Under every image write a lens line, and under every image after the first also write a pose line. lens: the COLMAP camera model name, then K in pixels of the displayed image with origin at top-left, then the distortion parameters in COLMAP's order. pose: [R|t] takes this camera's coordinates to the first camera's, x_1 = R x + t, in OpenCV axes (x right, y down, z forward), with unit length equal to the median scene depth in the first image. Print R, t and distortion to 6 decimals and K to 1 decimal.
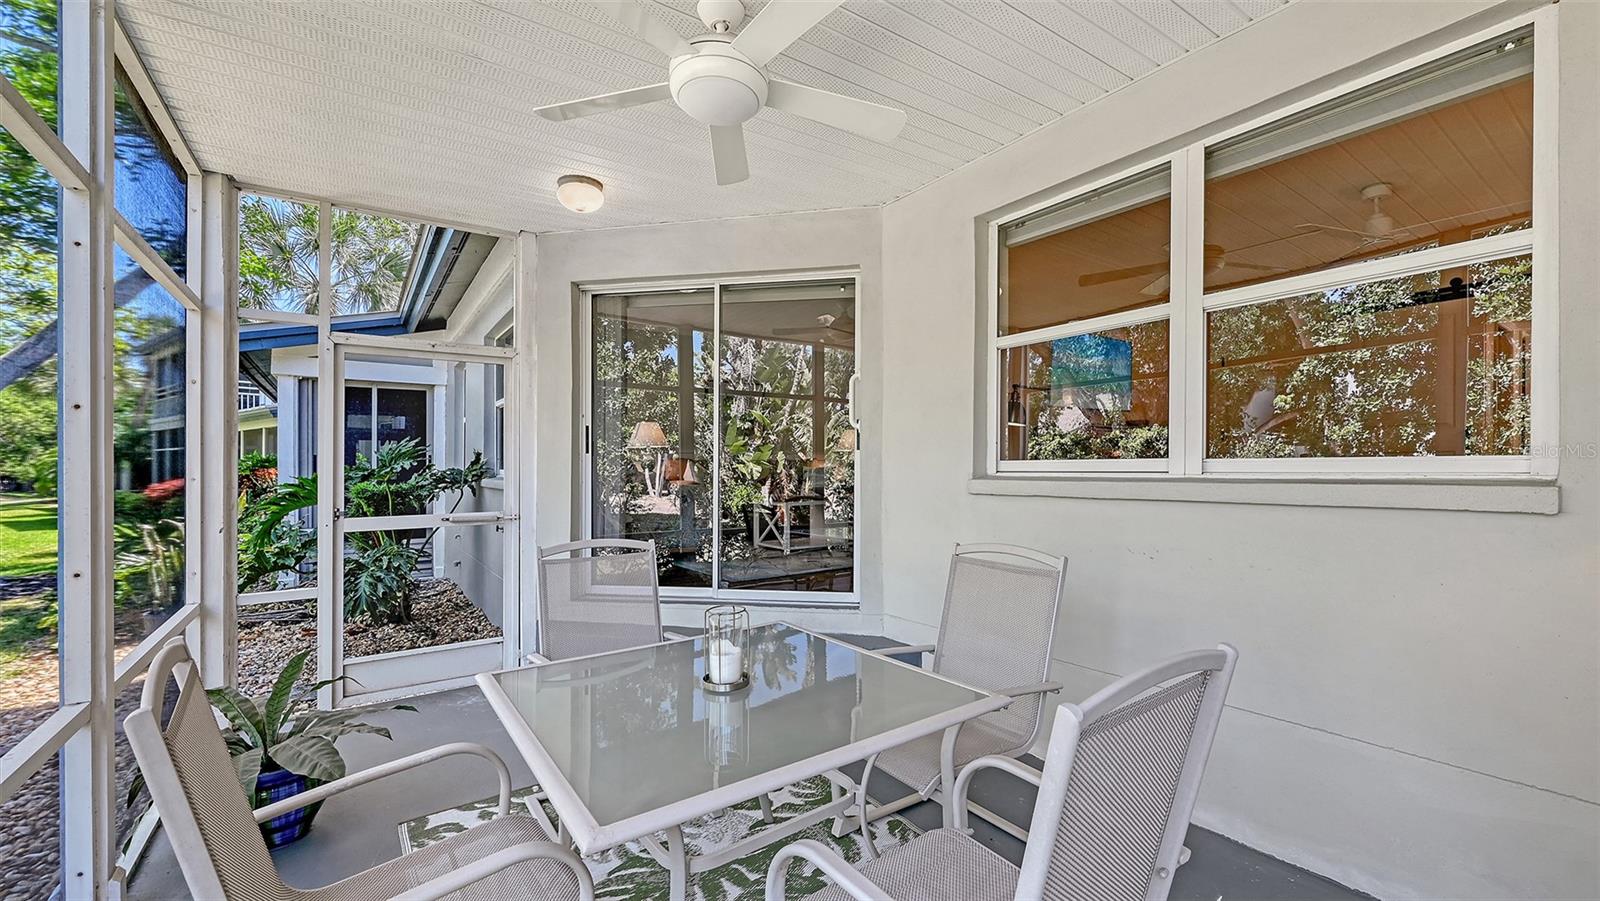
lens RADIAL K [[667.4, 0, 806.7], [0, 667.4, 471.4], [0, 0, 1]] dist [0.000484, 0.000077]
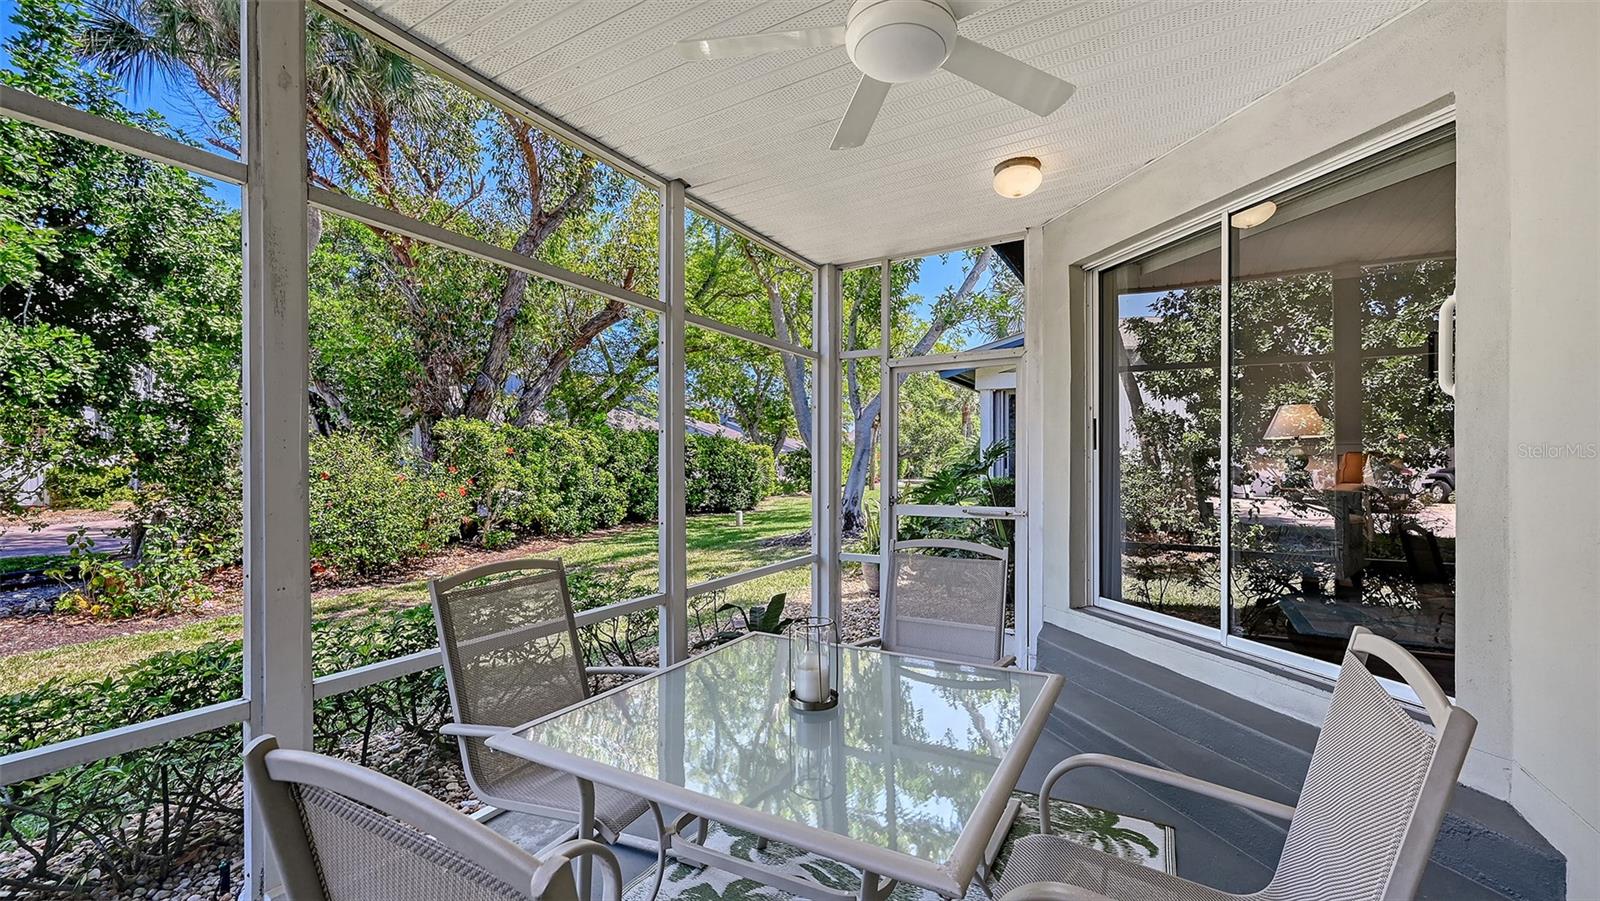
lens RADIAL K [[647.0, 0, 788.1], [0, 647.0, 465.1], [0, 0, 1]] dist [-0.000406, -0.000300]
pose [[0.411511, 0.004925, -0.911391, 0.333020], [-0.005093, 0.999982, 0.003104, -0.006889], [0.911391, 0.003365, 0.411529, 0.292382]]
